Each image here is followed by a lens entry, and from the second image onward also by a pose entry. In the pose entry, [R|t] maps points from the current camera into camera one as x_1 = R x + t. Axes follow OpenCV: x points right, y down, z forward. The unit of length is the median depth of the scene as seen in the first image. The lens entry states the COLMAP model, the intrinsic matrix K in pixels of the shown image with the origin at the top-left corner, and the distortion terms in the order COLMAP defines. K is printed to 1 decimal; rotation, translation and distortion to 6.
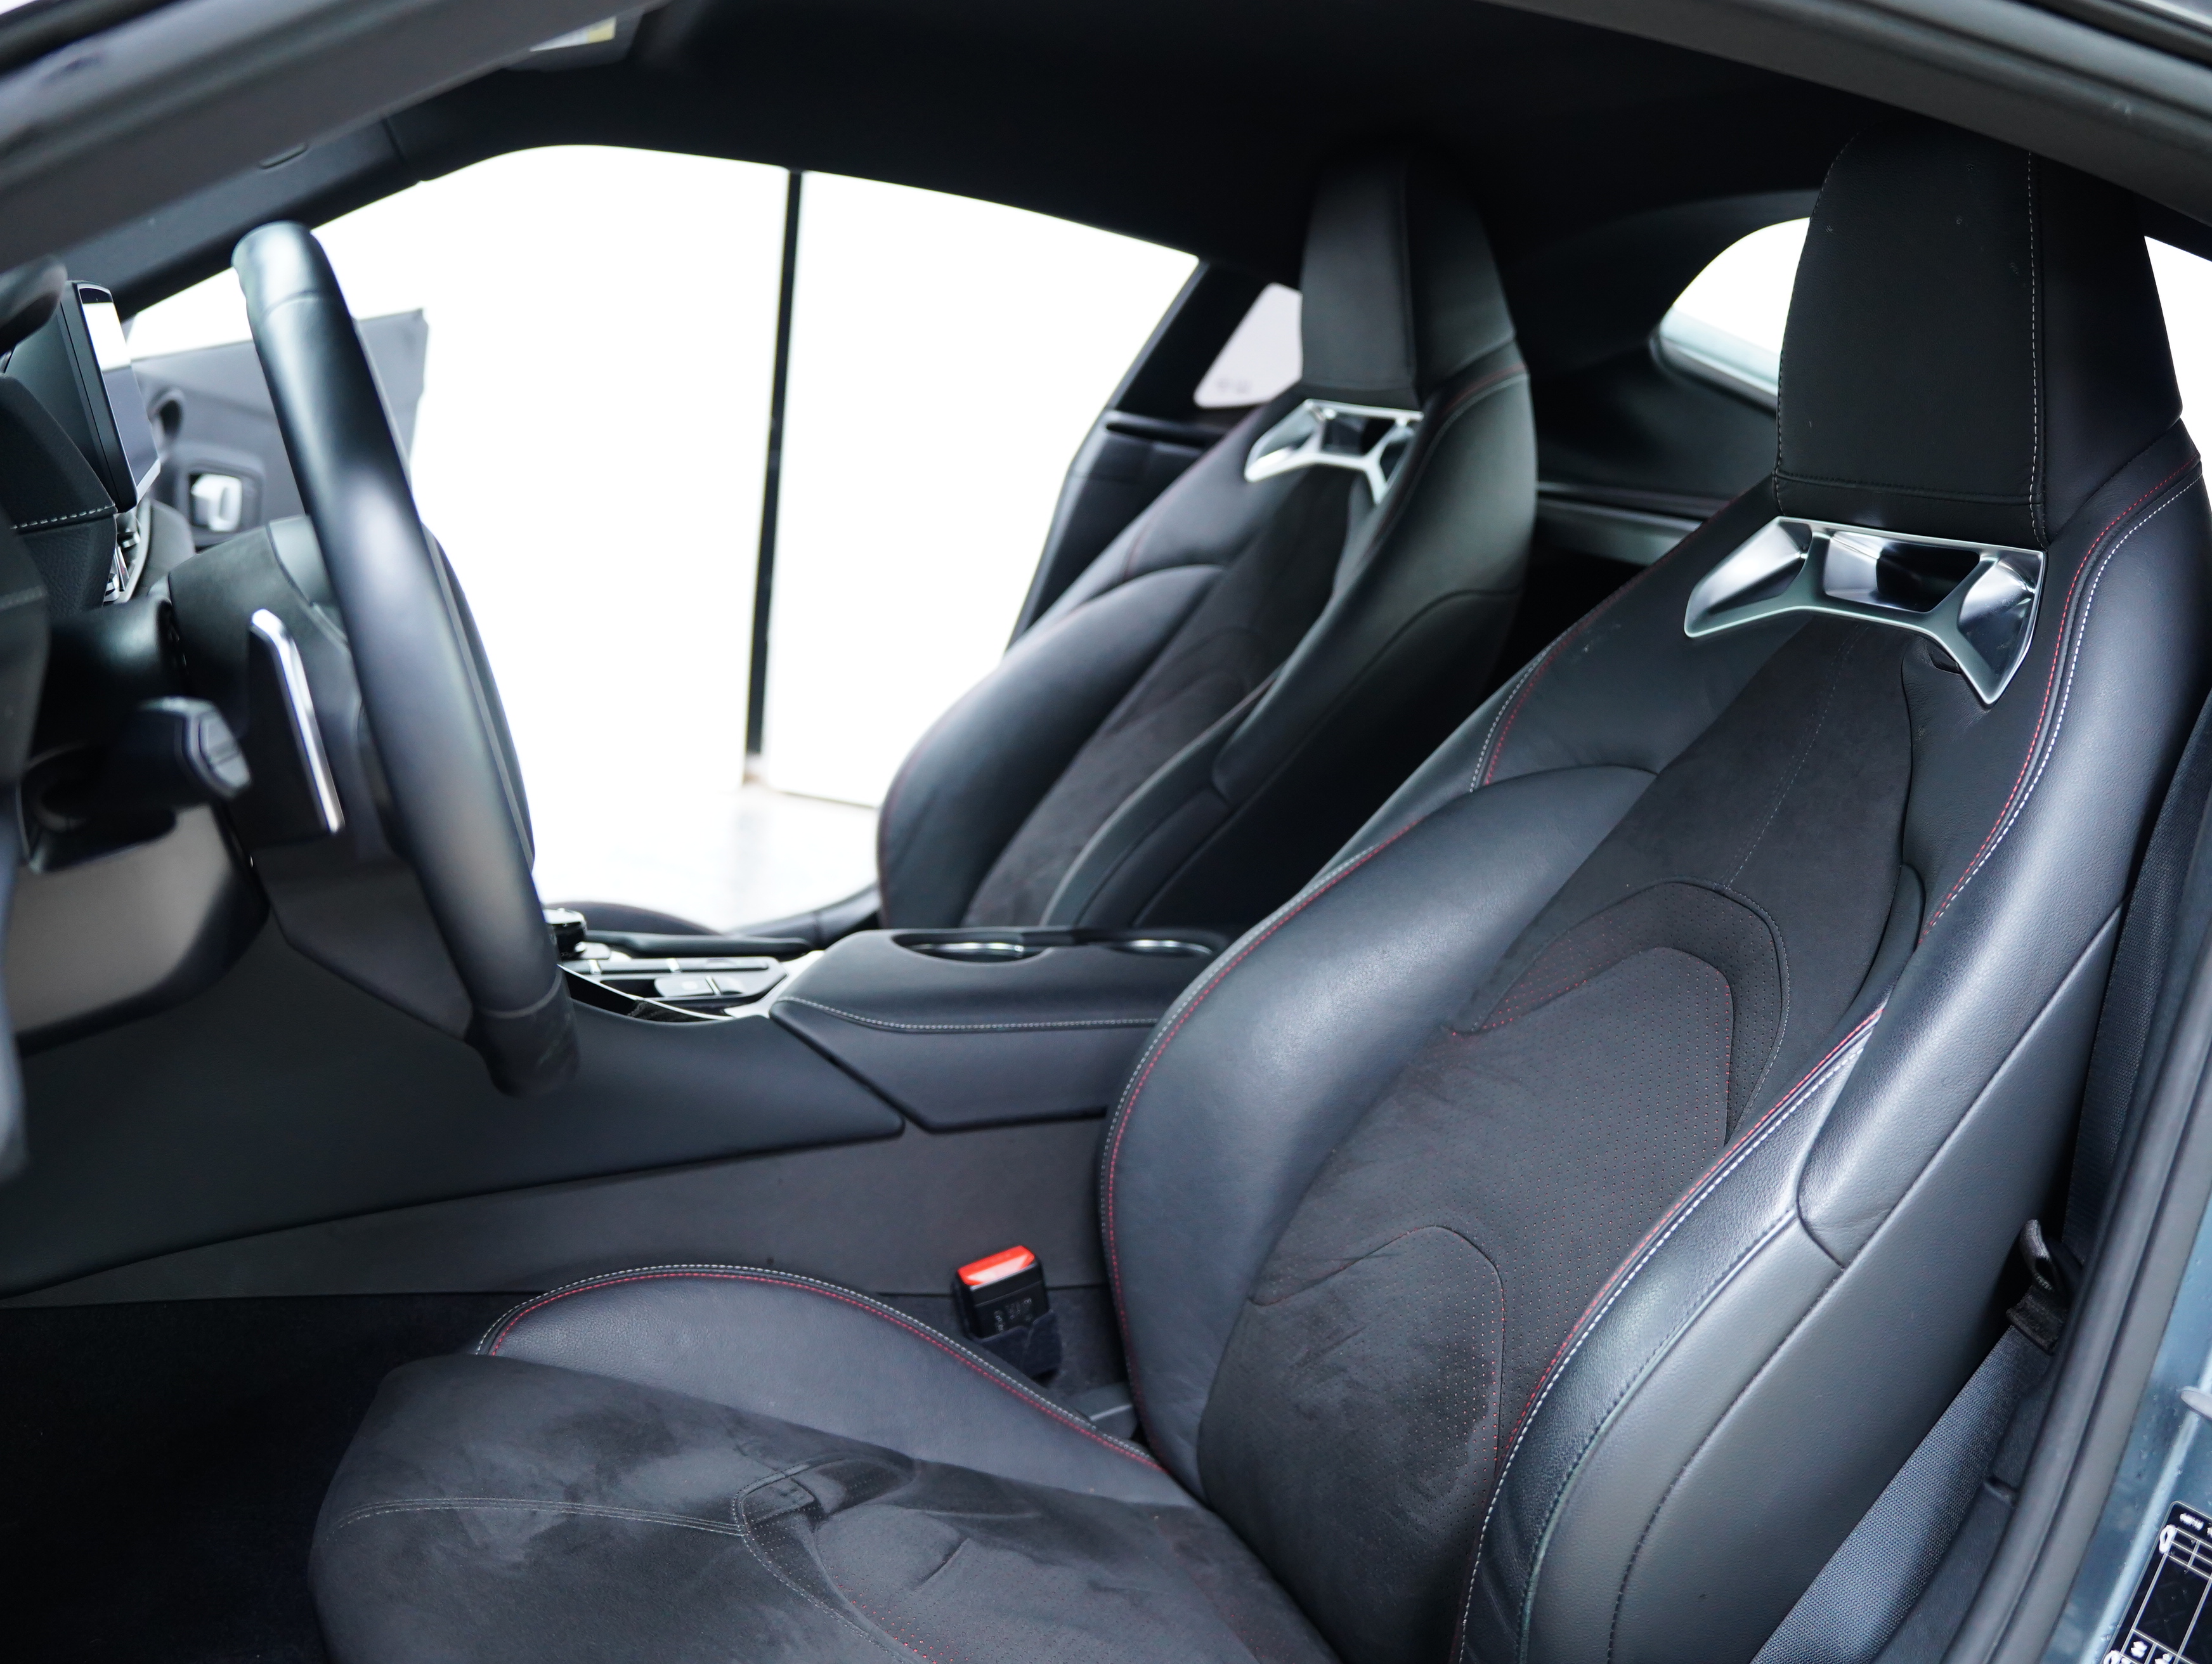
lens RADIAL K [[2180.2, 0, 1106.0], [0, 2180.2, 832.0], [0, 0, 1]] dist [-0.161712, 0.142244]
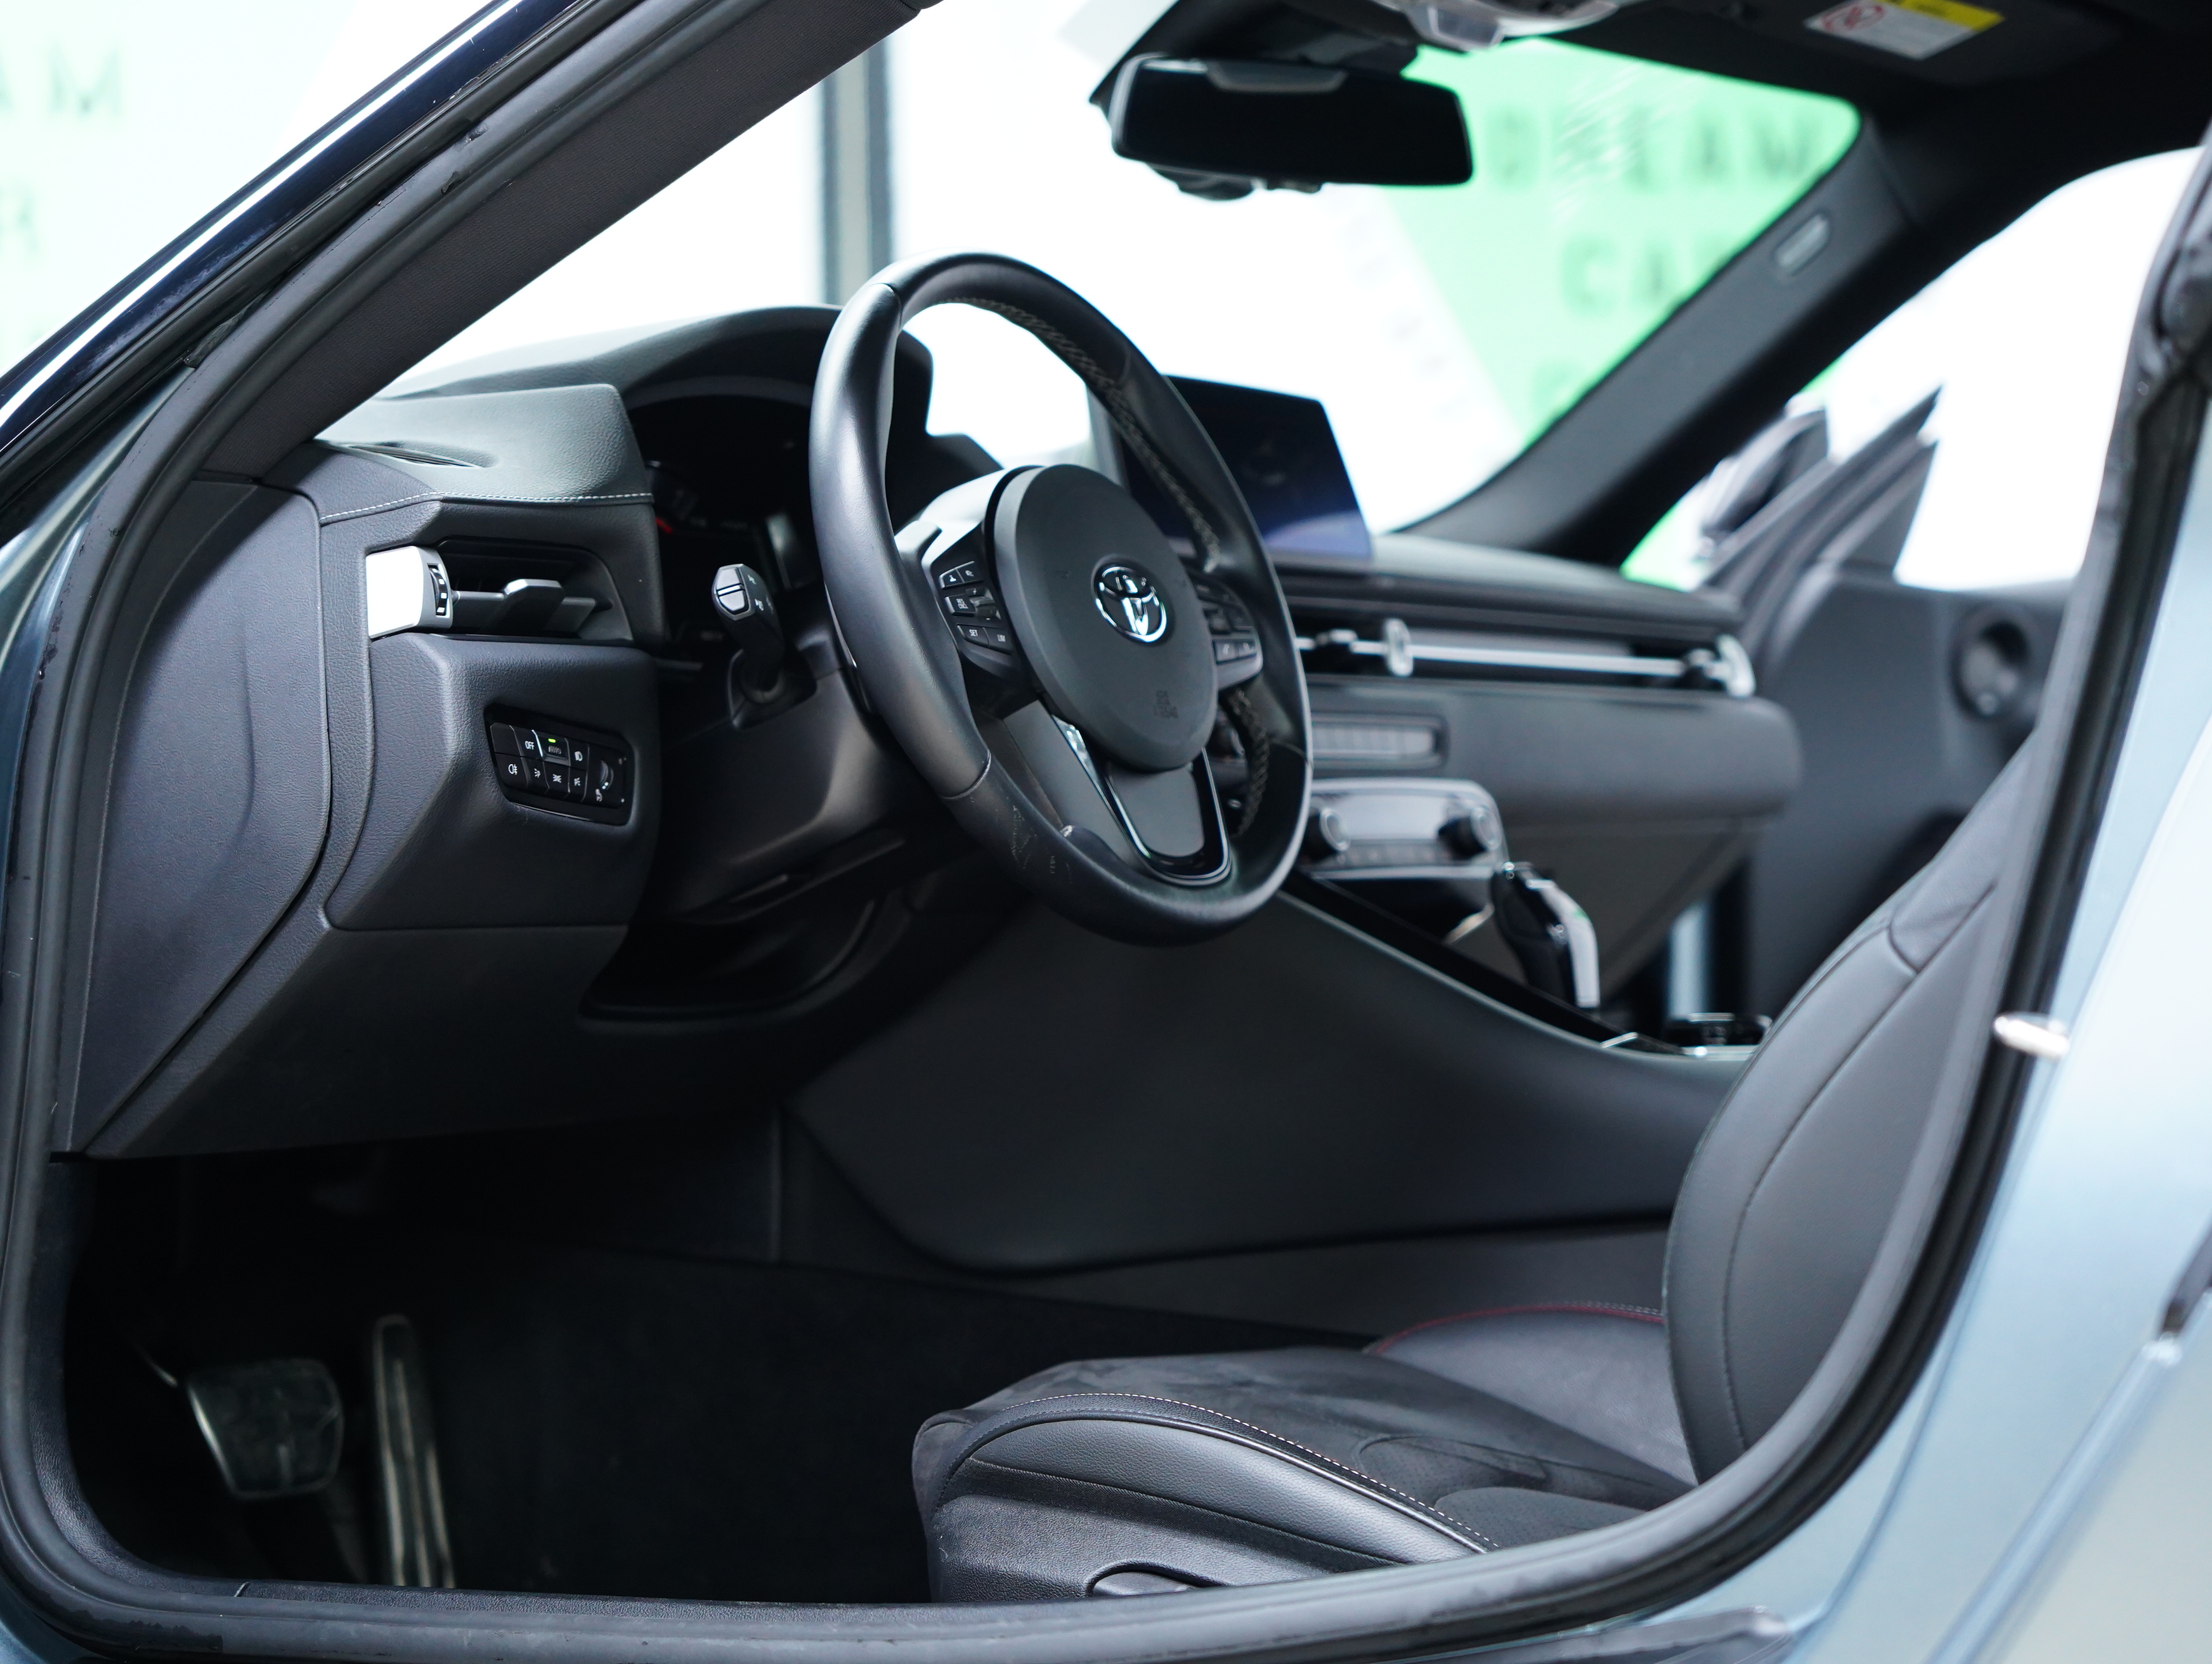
lens RADIAL K [[4731.3, 0, 1106.0], [0, 4731.3, 832.0], [0, 0, 1]] dist [0.507701, 0.210419]
pose [[0.568151, -0.121489, -0.813907, 1.224897], [-0.085313, 0.975018, -0.205091, 0.399718], [0.818490, 0.185959, 0.543593, -0.273314]]
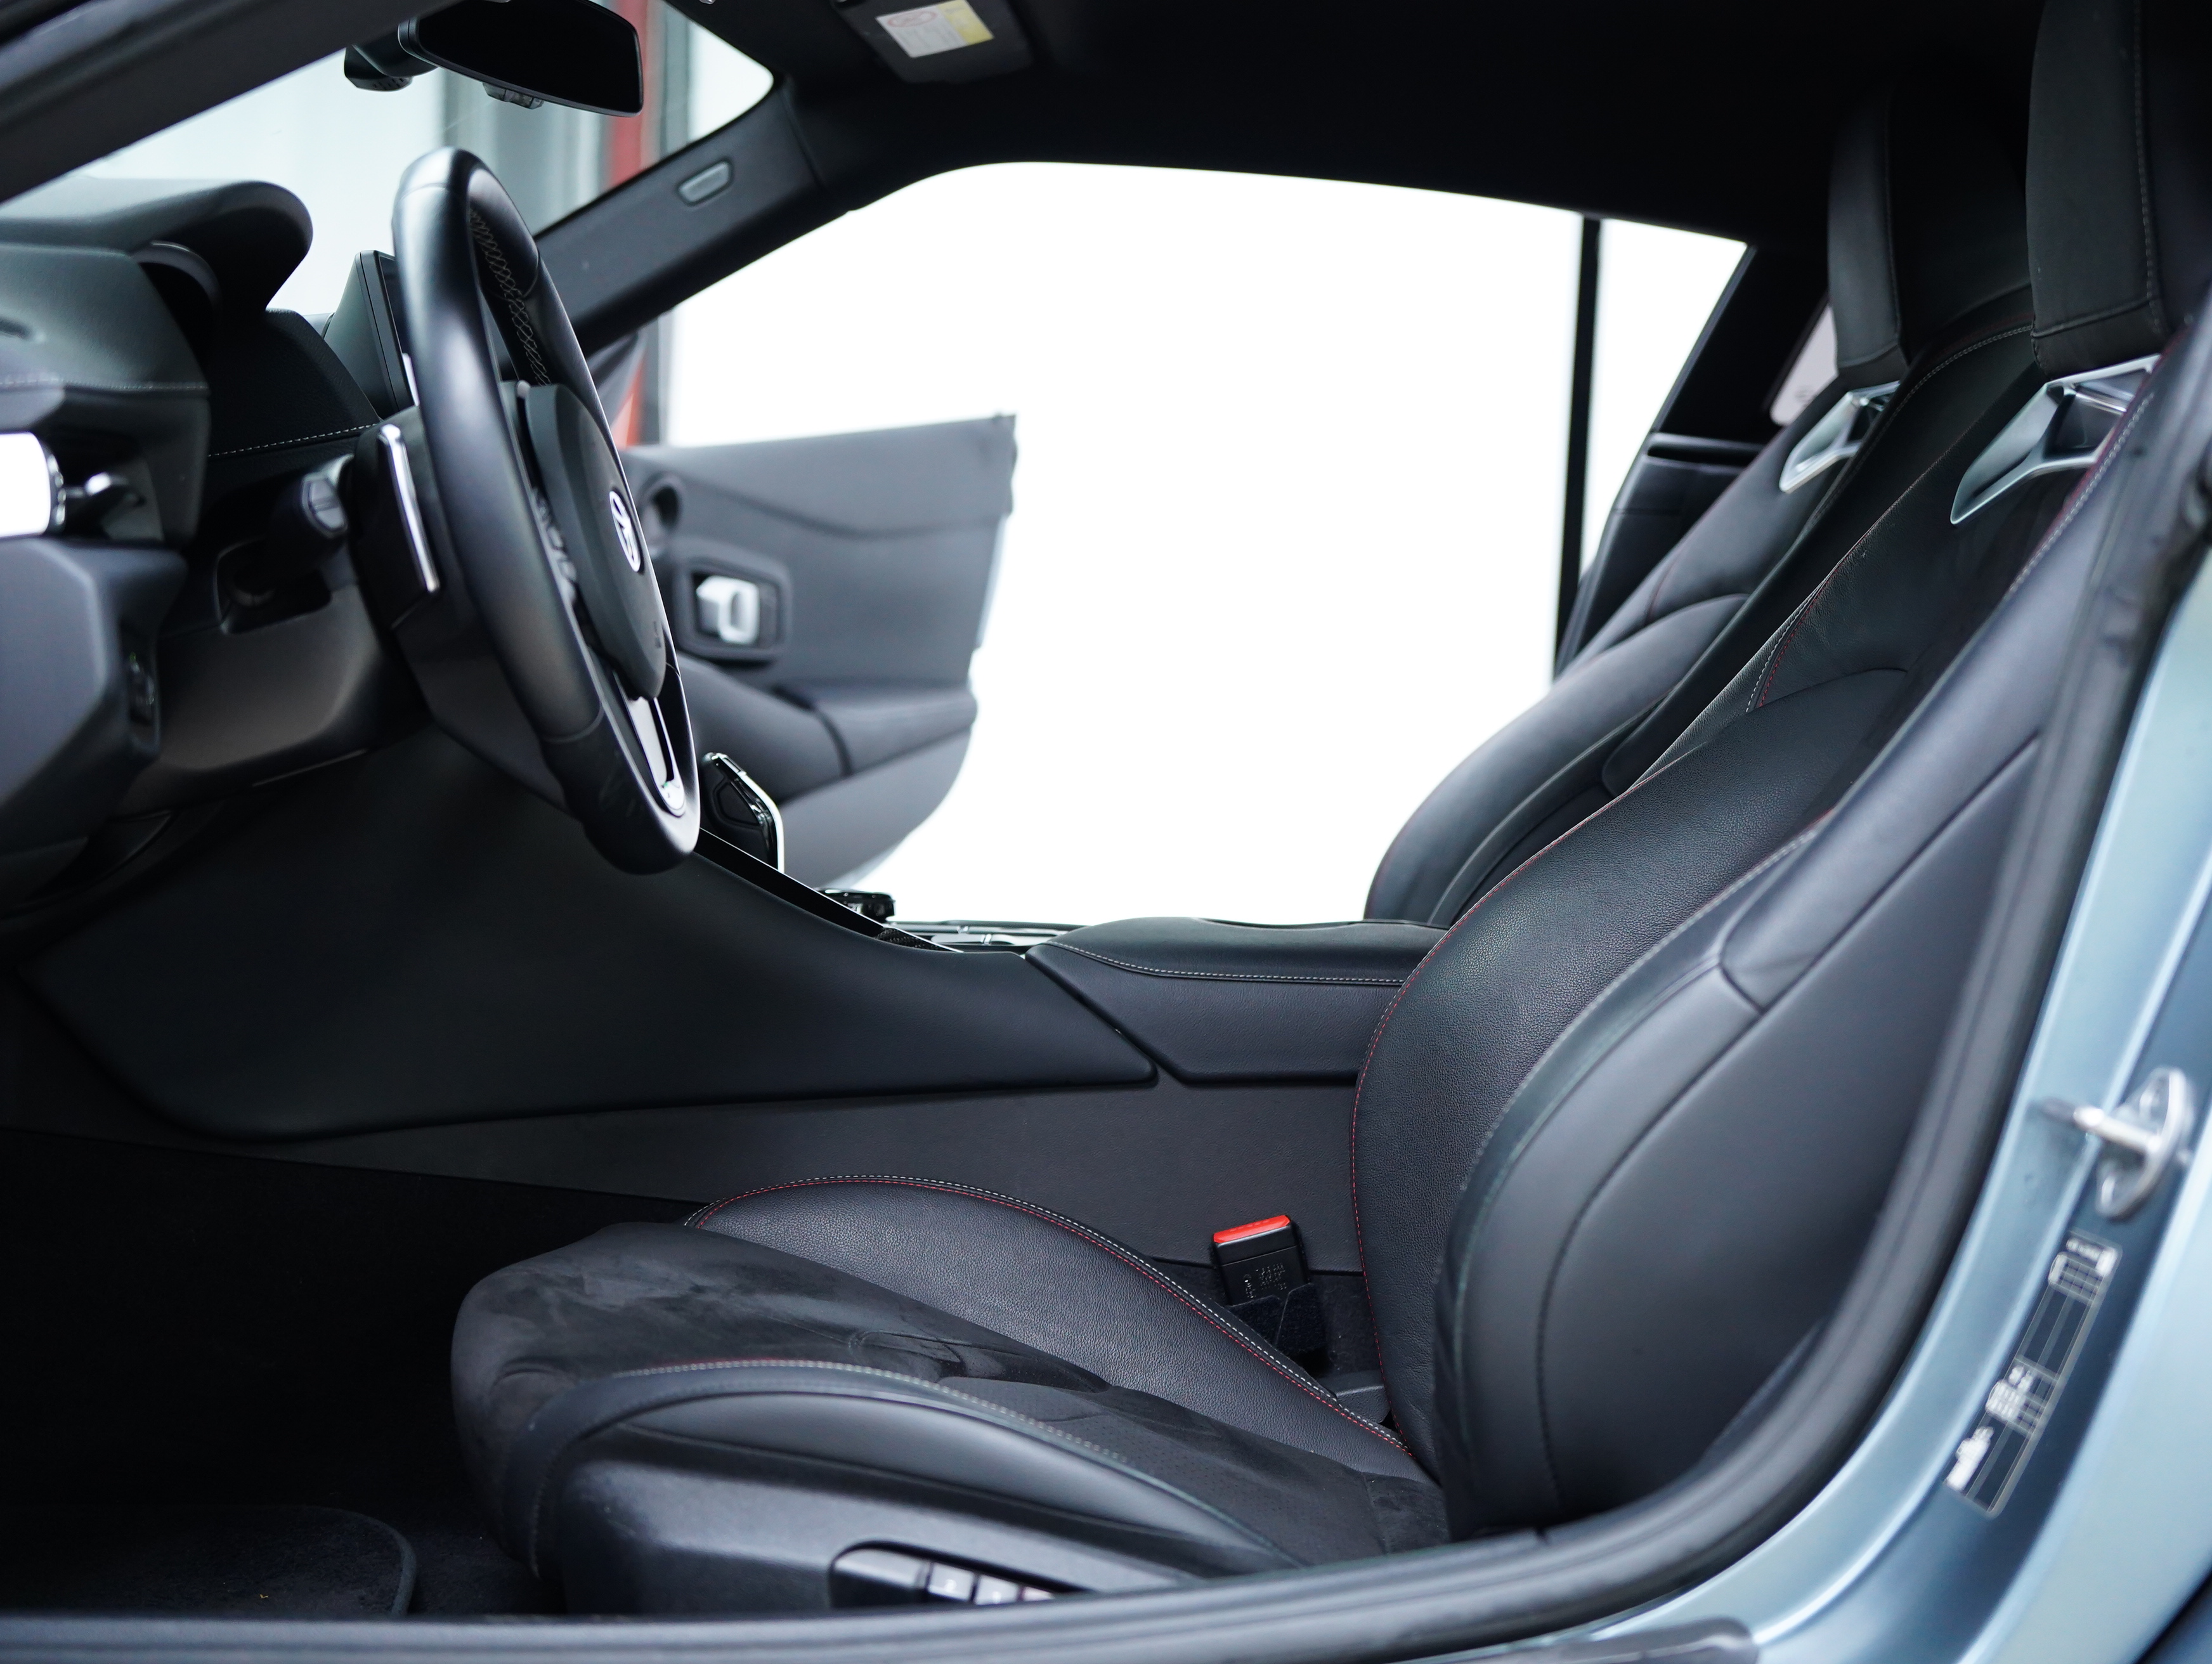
lens RADIAL K [[3261.5, 0, 1106.0], [0, 3261.5, 832.0], [0, 0, 1]] dist [0.020141, 0.046815]
pose [[0.931409, -0.023580, -0.363210, 0.415839], [-0.030247, 0.989433, -0.141799, 0.233802], [0.362716, 0.143059, 0.920854, -0.366948]]
